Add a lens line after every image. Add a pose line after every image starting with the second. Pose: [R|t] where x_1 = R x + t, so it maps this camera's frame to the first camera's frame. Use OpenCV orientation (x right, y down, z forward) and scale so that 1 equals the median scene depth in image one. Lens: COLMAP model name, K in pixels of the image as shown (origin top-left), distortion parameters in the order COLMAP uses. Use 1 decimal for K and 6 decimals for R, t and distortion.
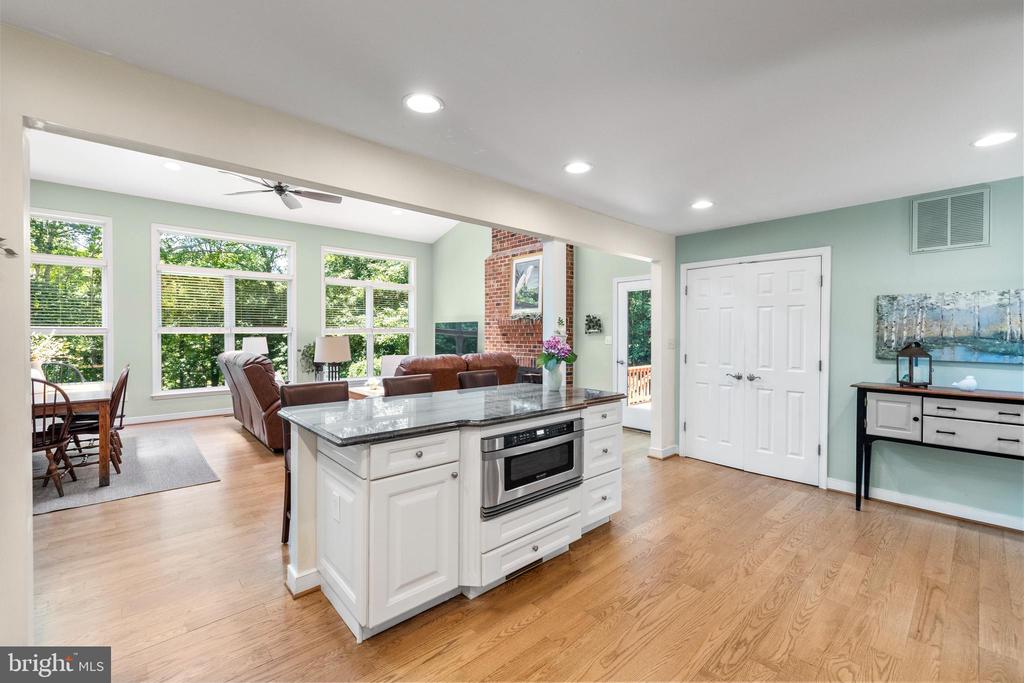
lens RADIAL K [[426.7, 0, 510.0], [0, 426.7, 334.9], [0, 0, 1]] dist [0.000570, 0.000135]
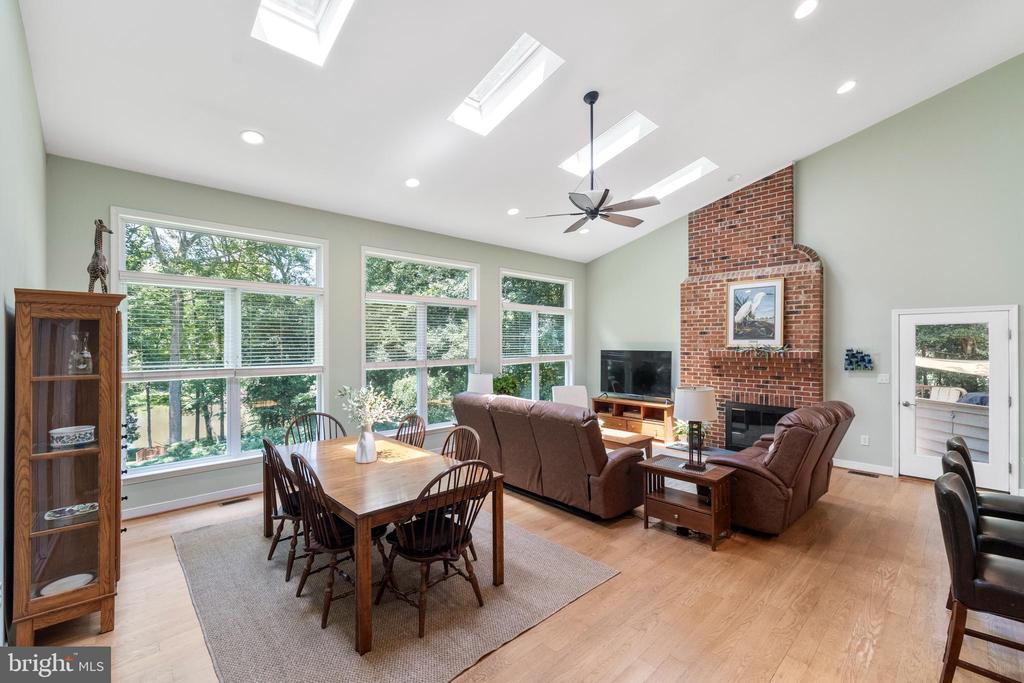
lens RADIAL K [[431.5, 0, 512.0], [0, 431.5, 341.5], [0, 0, 1]] dist [0.000843, 0.000082]
pose [[0.999866, 0.002317, 0.016194, -0.459535], [-0.002171, 0.999957, -0.009019, -0.045213], [-0.016215, 0.008983, 0.999828, 0.085778]]
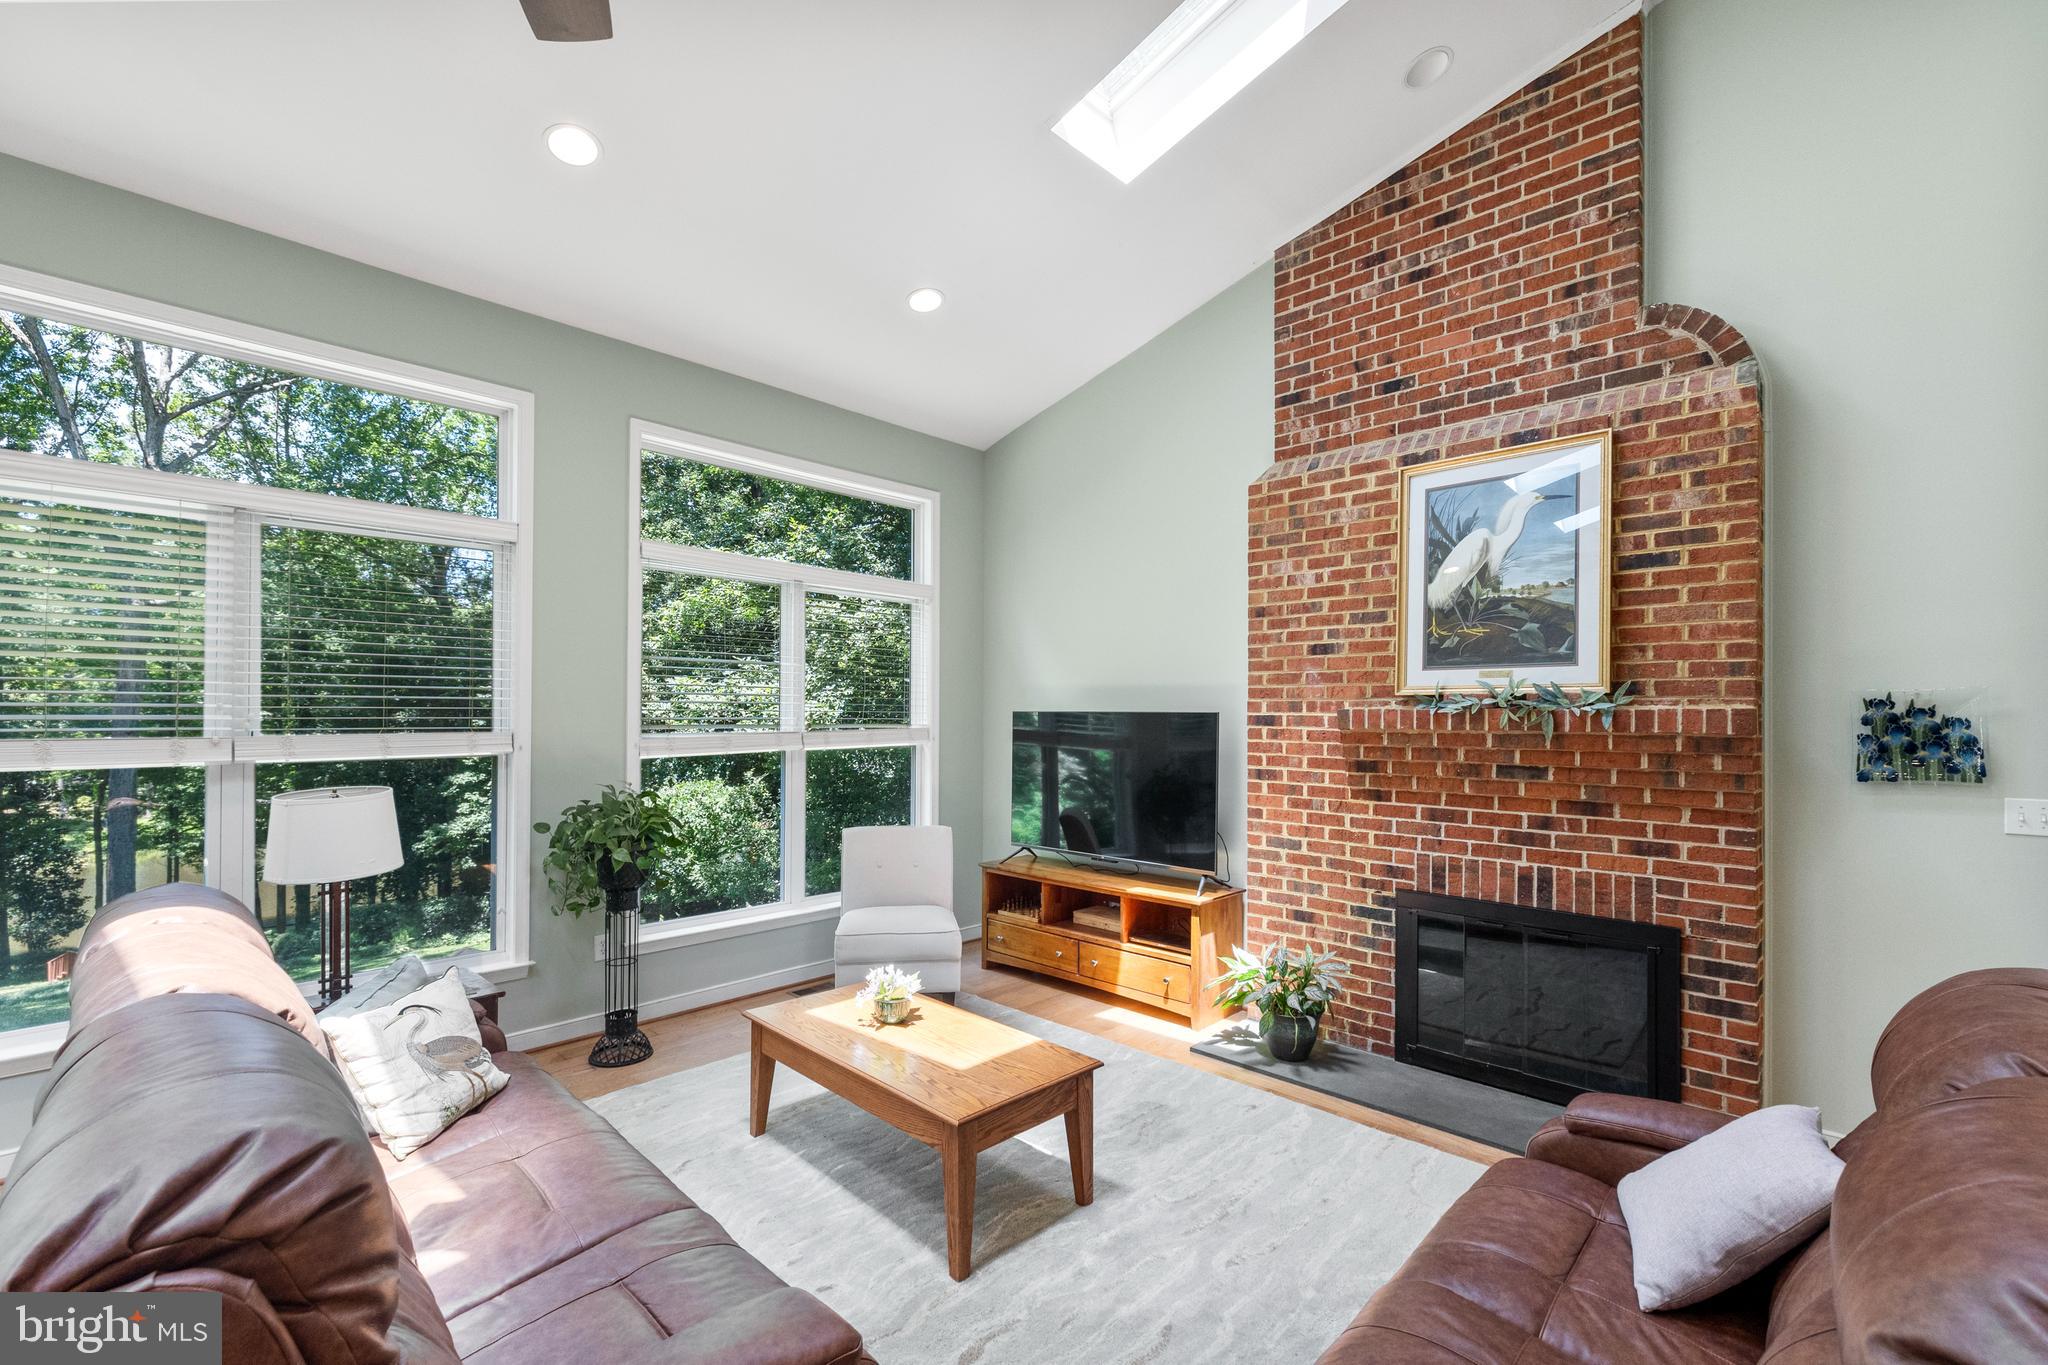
lens RADIAL K [[873.5, 0, 1015.9], [0, 873.5, 705.5], [0, 0, 1]] dist [0.000390, 0.000051]
pose [[0.997689, 0.006221, 0.067654, -0.257514], [-0.005268, 0.999885, -0.014256, -0.028600], [-0.067735, 0.013866, 0.997607, 0.481299]]
